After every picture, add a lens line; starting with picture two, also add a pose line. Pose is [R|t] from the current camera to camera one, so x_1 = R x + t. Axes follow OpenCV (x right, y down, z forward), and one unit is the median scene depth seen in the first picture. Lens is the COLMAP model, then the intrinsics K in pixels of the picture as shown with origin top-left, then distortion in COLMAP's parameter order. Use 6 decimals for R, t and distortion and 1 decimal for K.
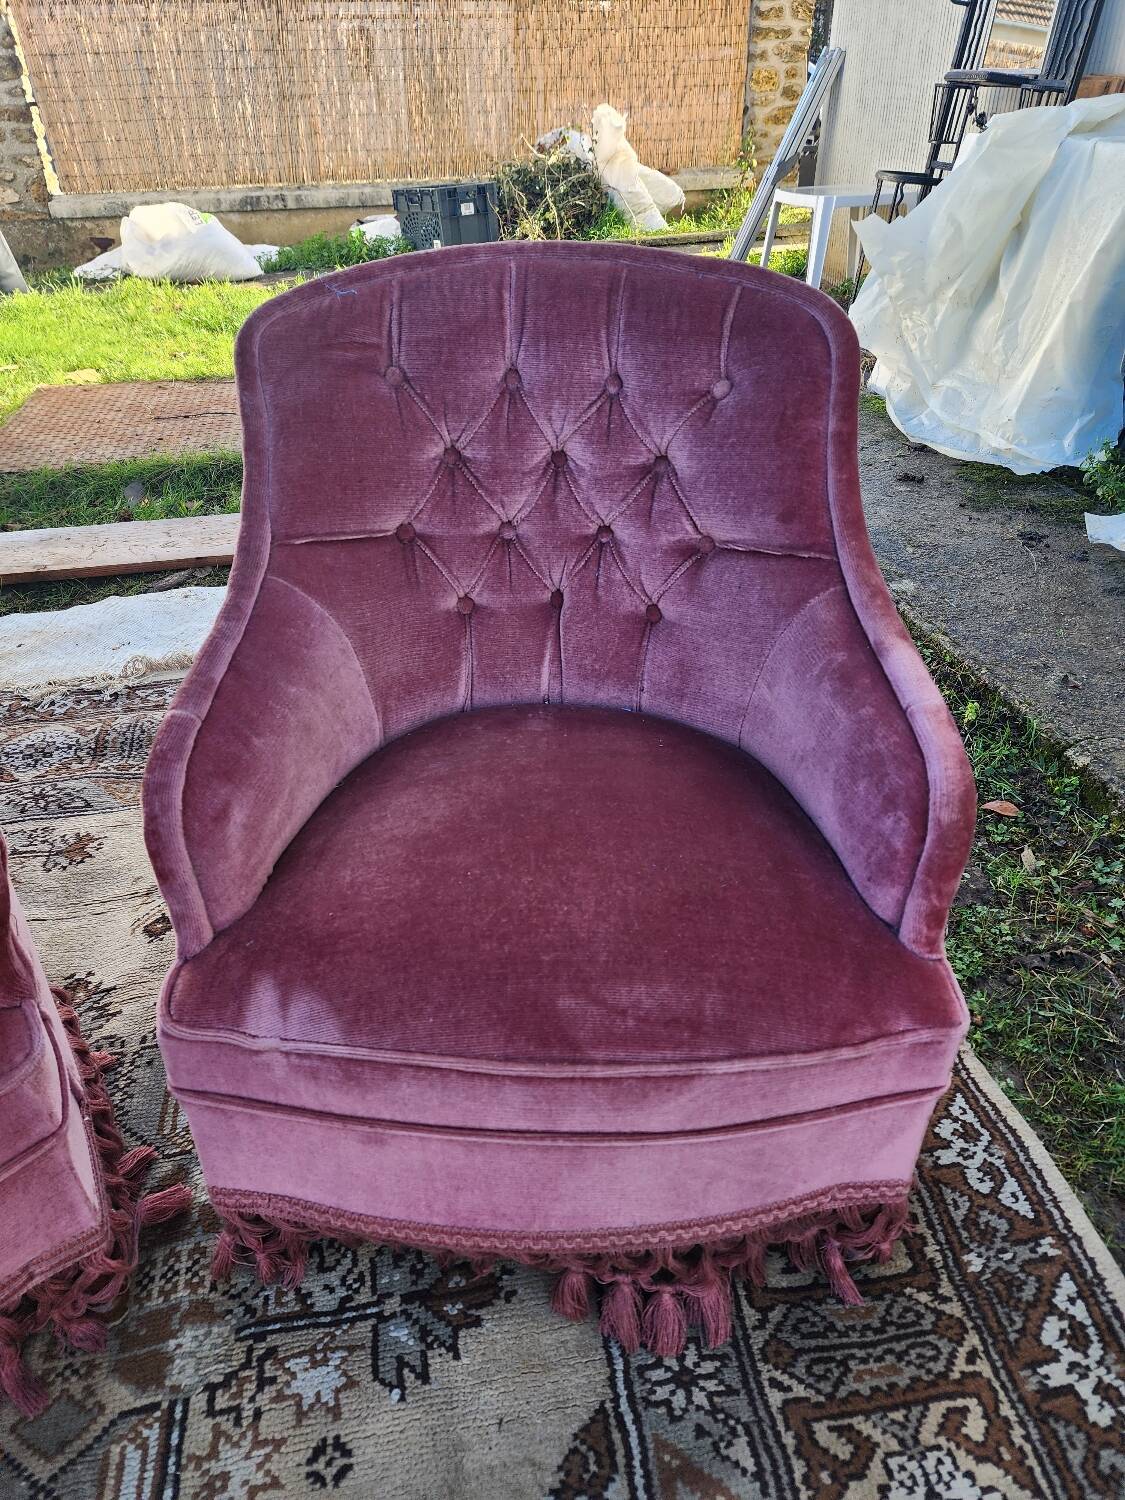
lens RADIAL K [[1007.3, 0, 567.4], [0, 1007.3, 745.0], [0, 0, 1]] dist [0.066767, -0.058456]
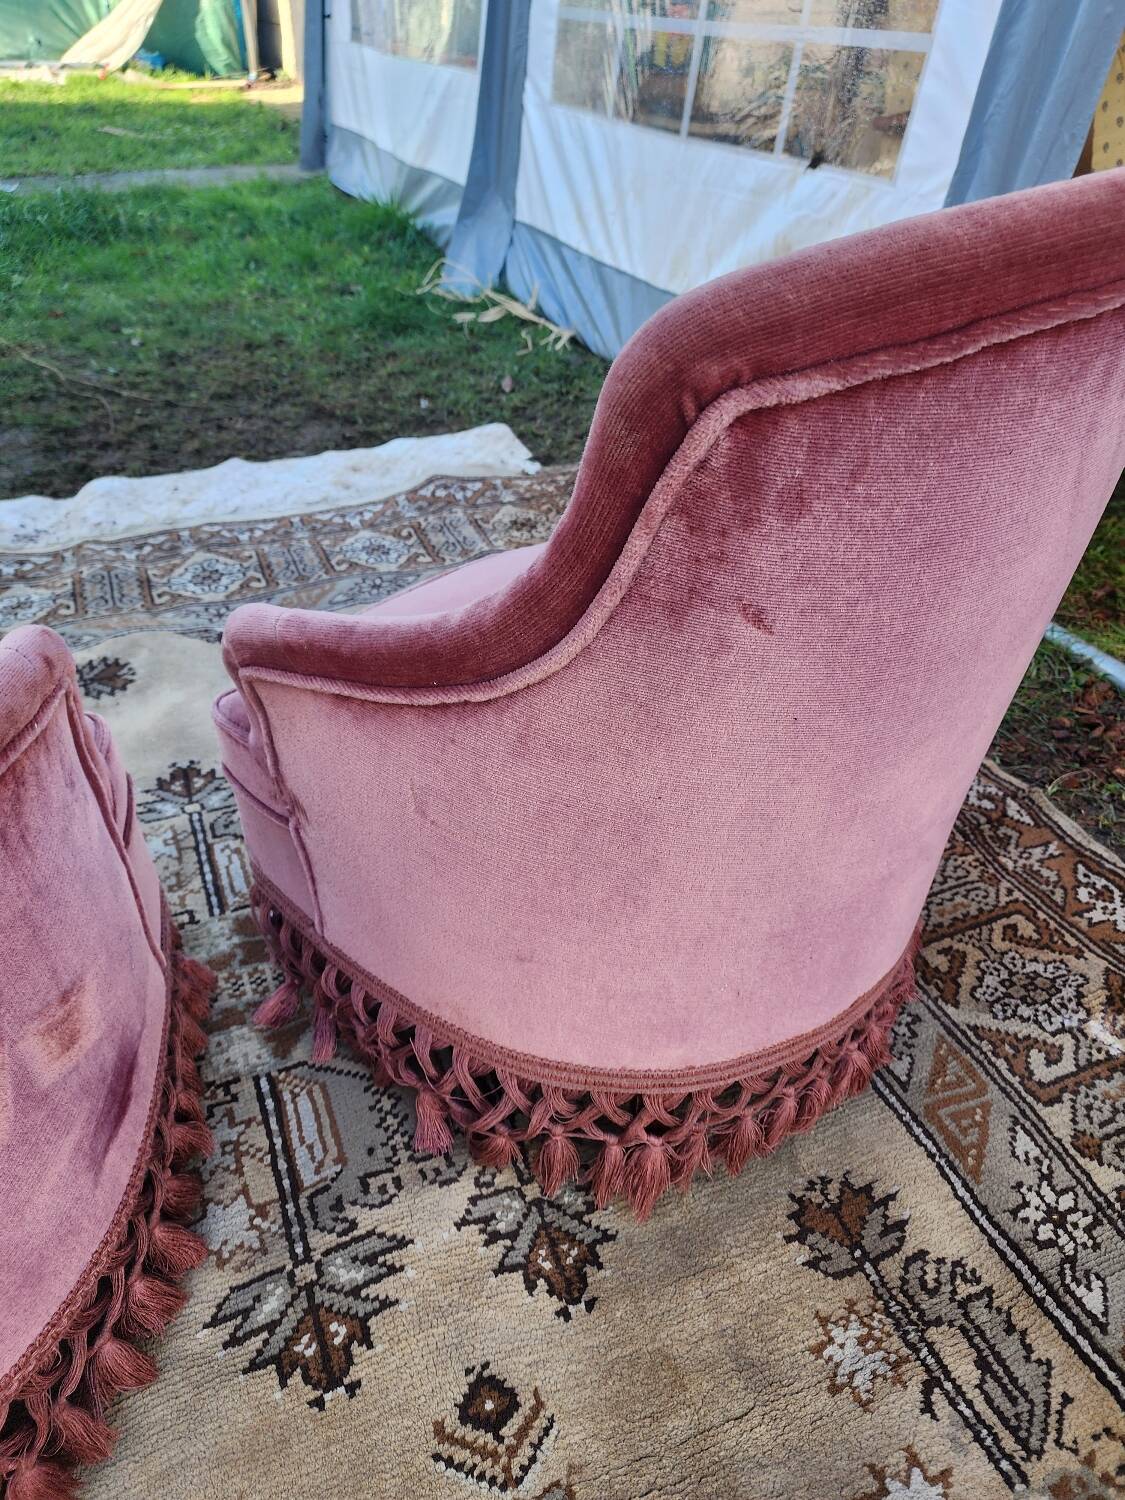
lens RADIAL K [[1007.3, 0, 548.0], [0, 1007.3, 758.8], [0, 0, 1]] dist [0.066767, -0.058456]
pose [[-0.972611, 0.146833, -0.180190, -0.408863], [-0.122520, 0.334922, 0.934246, -0.510067], [0.197528, 0.930735, -0.307758, 0.904088]]
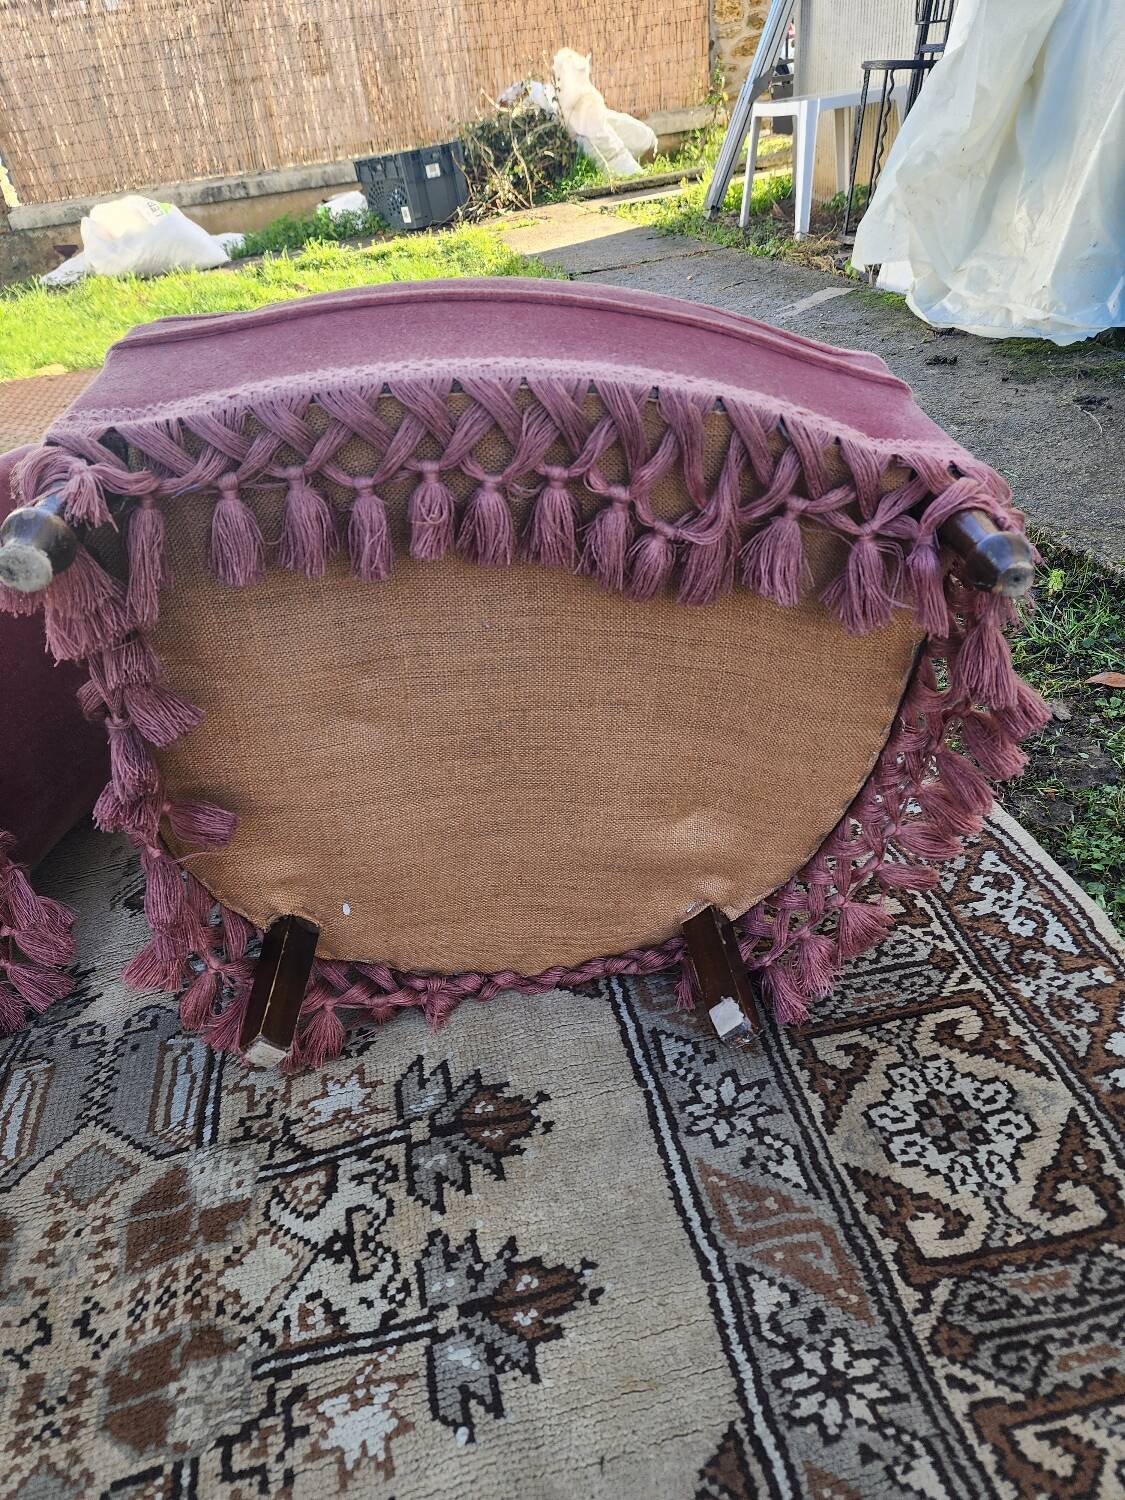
lens RADIAL K [[1007.3, 0, 560.1], [0, 1007.3, 745.6], [0, 0, 1]] dist [0.066767, -0.058456]
pose [[0.995284, -0.093292, -0.026594, -0.017533], [0.093534, 0.995584, 0.007997, 0.082434], [0.025730, -0.010447, 0.999614, 0.163773]]
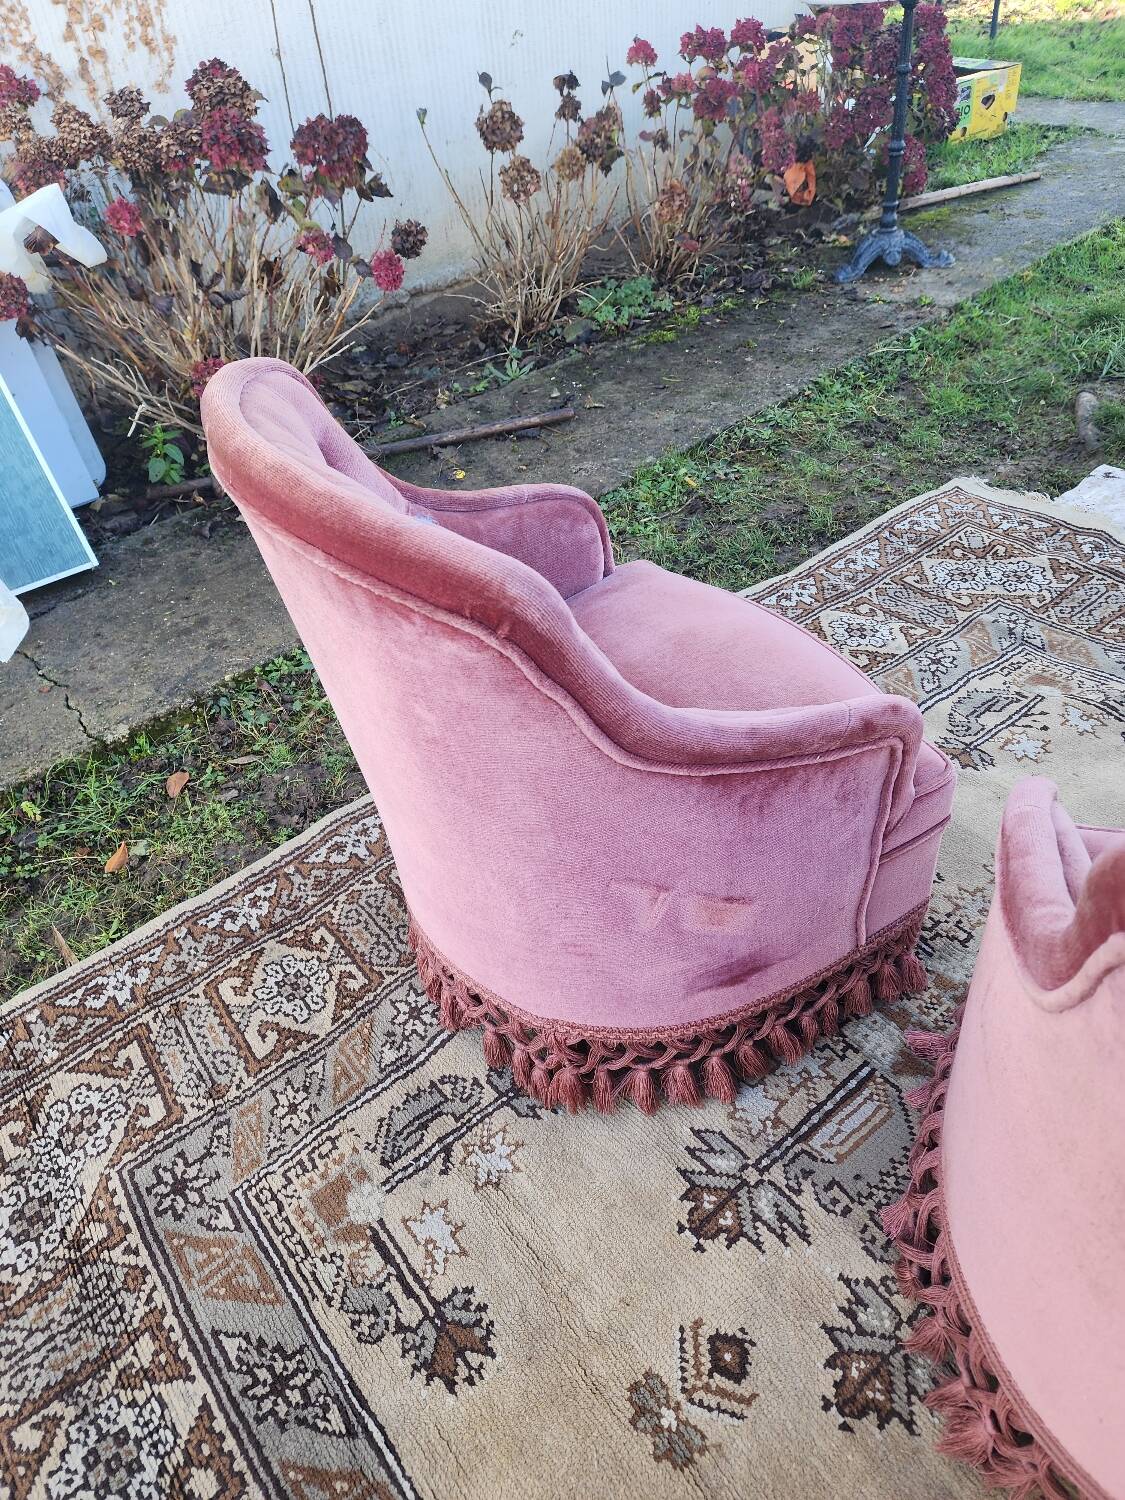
lens RADIAL K [[1007.3, 0, 560.8], [0, 1007.3, 747.1], [0, 0, 1]] dist [0.066767, -0.058456]
pose [[-0.493541, -0.515630, 0.700388, -0.672583], [0.547432, 0.441588, 0.710858, -0.640340], [-0.675822, 0.734252, 0.064331, 0.761396]]
